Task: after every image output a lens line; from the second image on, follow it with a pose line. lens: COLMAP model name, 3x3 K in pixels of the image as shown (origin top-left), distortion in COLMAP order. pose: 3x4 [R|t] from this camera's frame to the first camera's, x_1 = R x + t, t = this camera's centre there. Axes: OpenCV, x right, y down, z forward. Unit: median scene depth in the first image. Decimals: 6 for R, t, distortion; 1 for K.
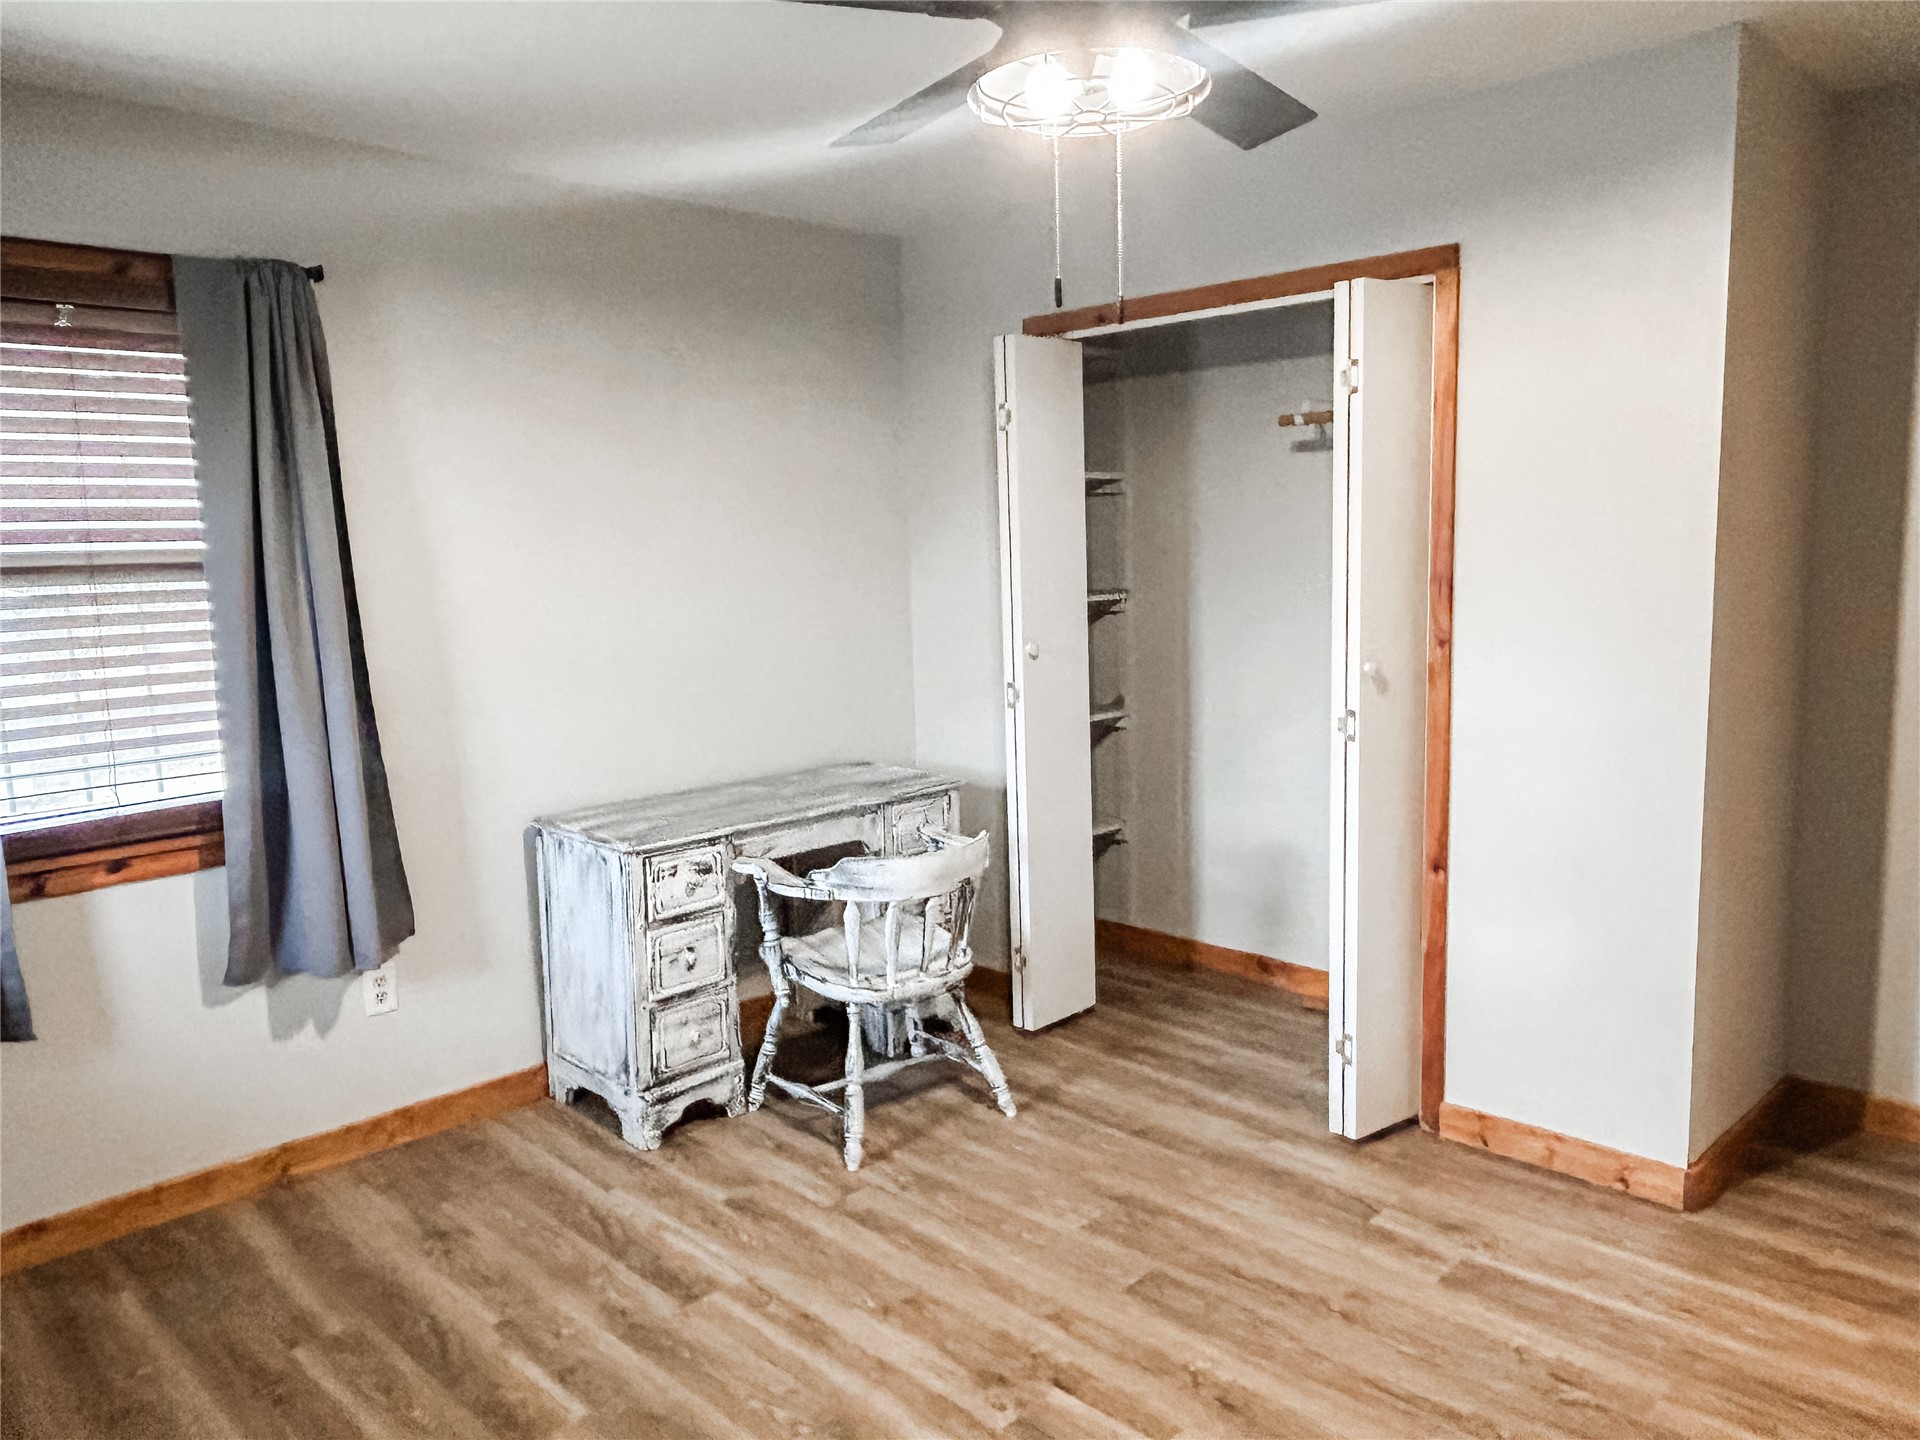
lens RADIAL K [[1373.8, 0, 952.2], [0, 1373.8, 706.6], [0, 0, 1]] dist [-0.002582, -0.001236]
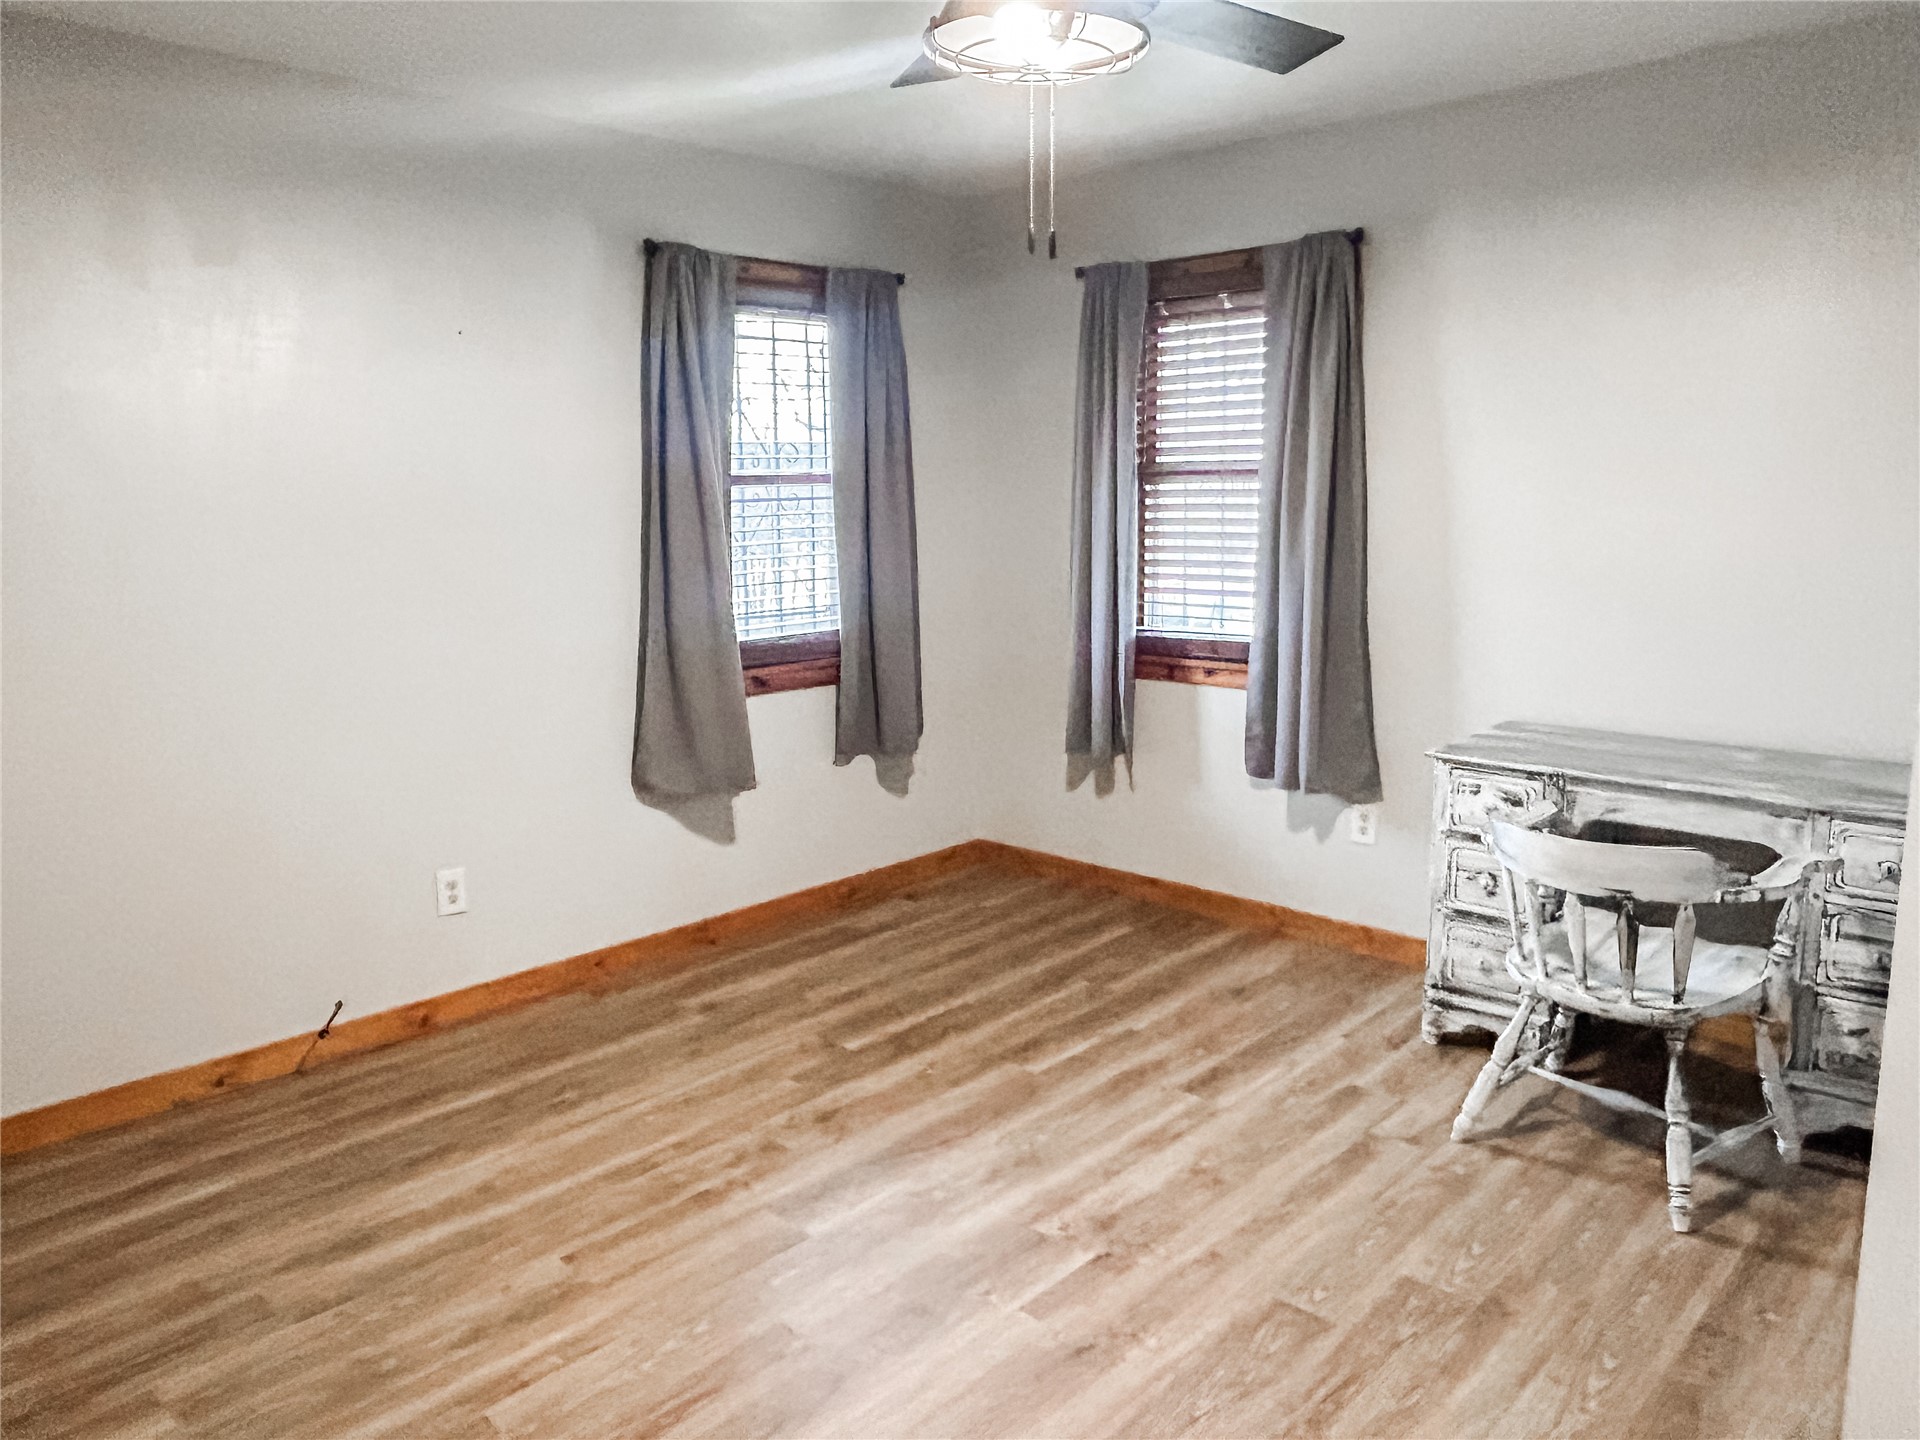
lens RADIAL K [[1373.8, 0, 953.3], [0, 1373.8, 733.8], [0, 0, 1]] dist [-0.002582, -0.001236]
pose [[0.019904, 0.204937, -0.978573, 0.838415], [-0.109243, 0.973352, 0.201622, -0.087609], [0.993816, 0.102889, 0.041762, 0.639320]]
